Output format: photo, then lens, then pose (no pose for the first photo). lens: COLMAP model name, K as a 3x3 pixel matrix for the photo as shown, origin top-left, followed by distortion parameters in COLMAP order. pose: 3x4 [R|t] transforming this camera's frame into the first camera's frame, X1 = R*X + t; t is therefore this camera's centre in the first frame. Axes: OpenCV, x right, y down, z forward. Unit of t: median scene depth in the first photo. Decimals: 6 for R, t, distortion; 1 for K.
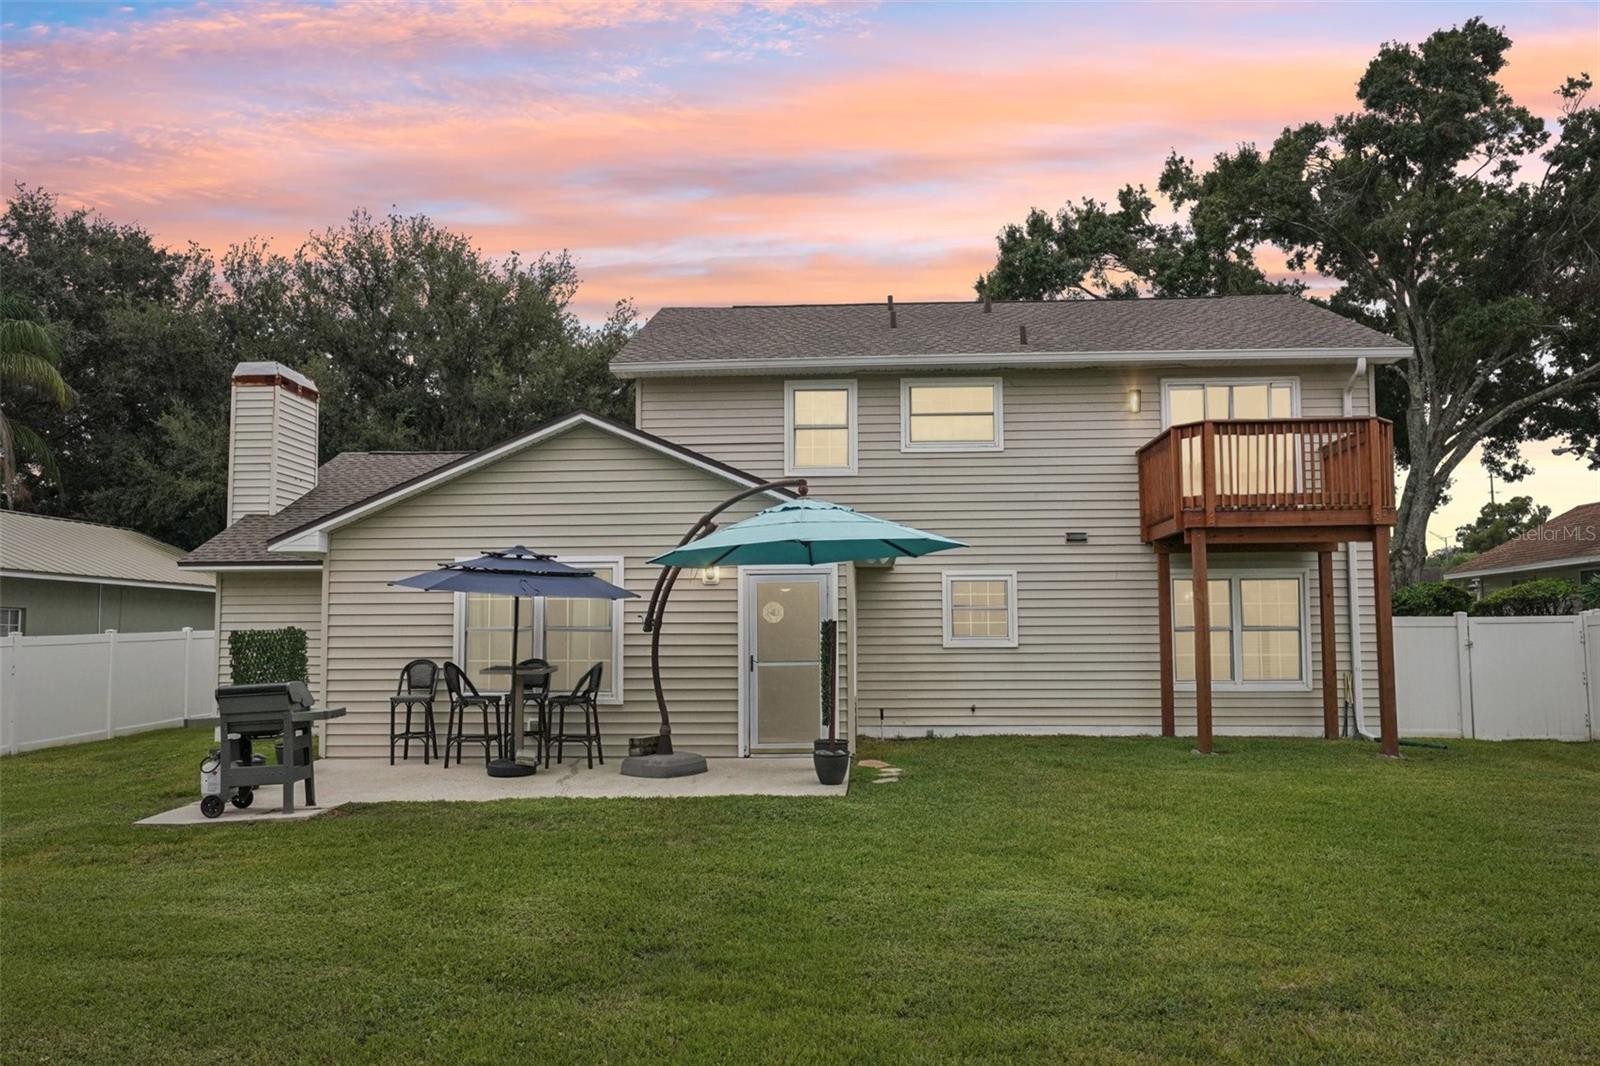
lens RADIAL K [[1295.6, 0, 801.1], [0, 1295.6, 541.5], [0, 0, 1]] dist [0.008971, 0.013057]
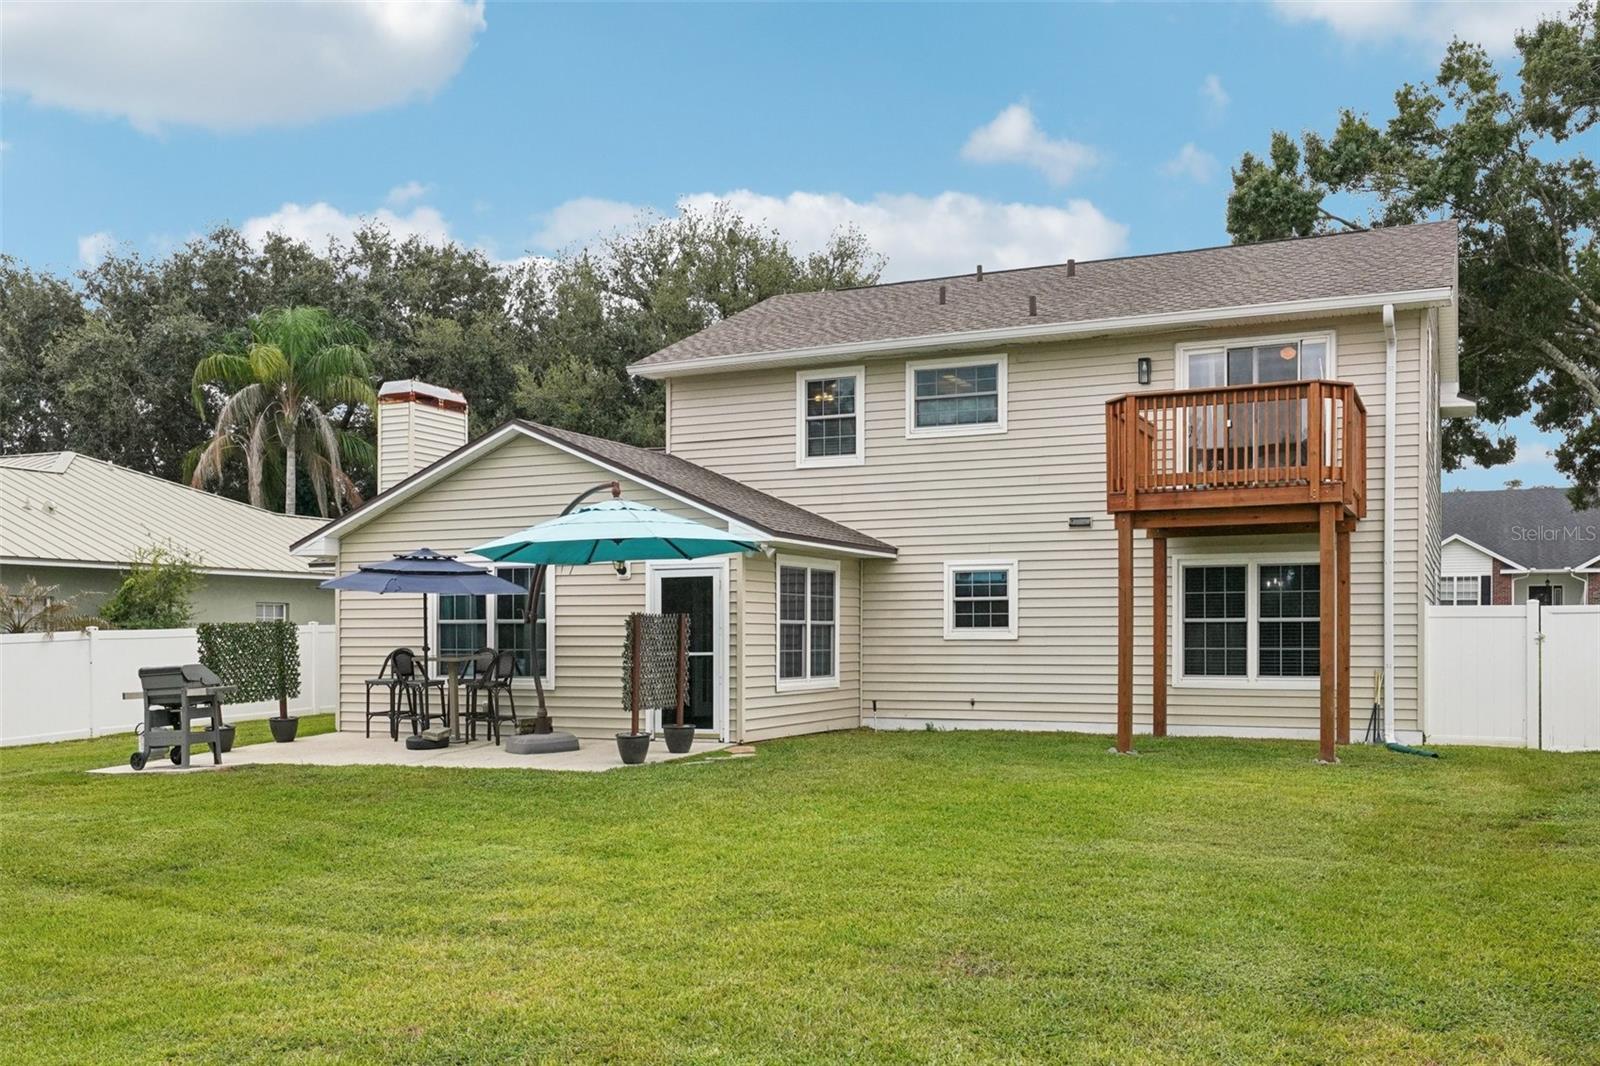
lens RADIAL K [[1428.2, 0, 796.5], [0, 1428.2, 631.7], [0, 0, 1]] dist [0.024003, -0.001436]
pose [[0.931698, 0.002126, -0.363227, 0.436667], [0.025889, 0.997051, 0.072243, -0.004900], [0.362309, -0.076713, 0.928896, -0.041074]]
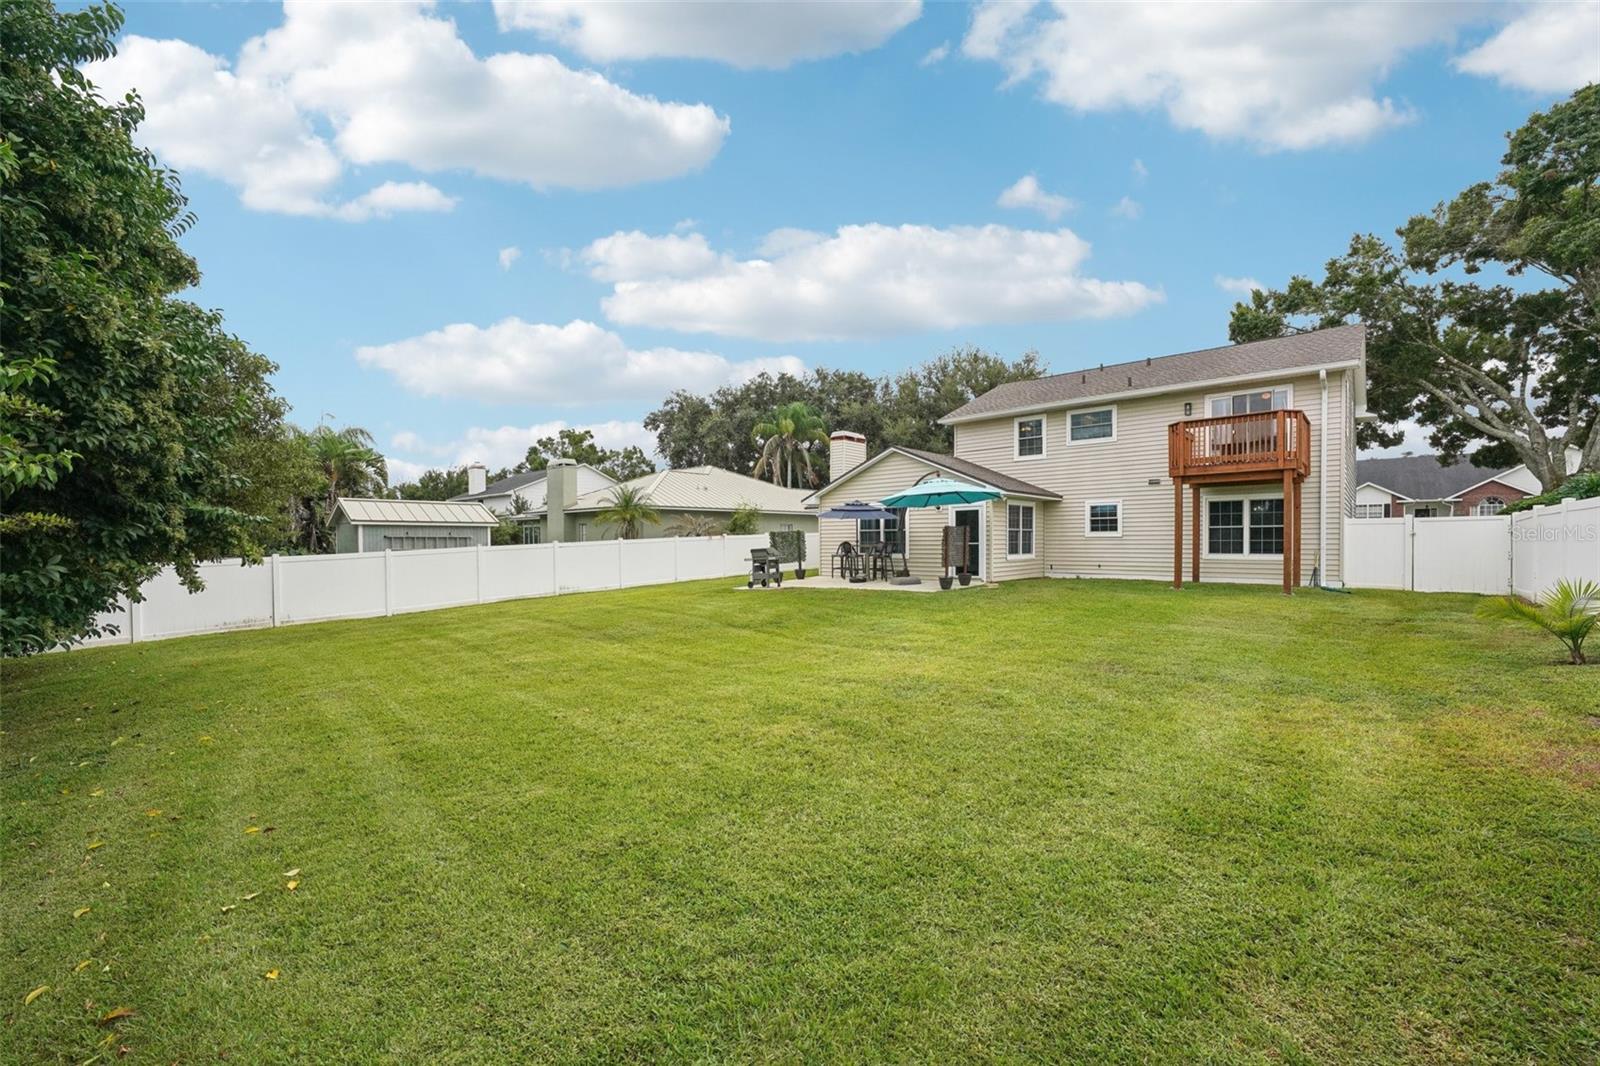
lens RADIAL K [[638.1, 0, 814.1], [0, 638.1, 544.7], [0, 0, 1]] dist [-0.004705, -0.000049]
pose [[0.790326, 0.005365, -0.612663, 0.440737], [0.050329, 0.996014, 0.073644, -0.005884], [0.610616, -0.089038, 0.786906, -0.109133]]
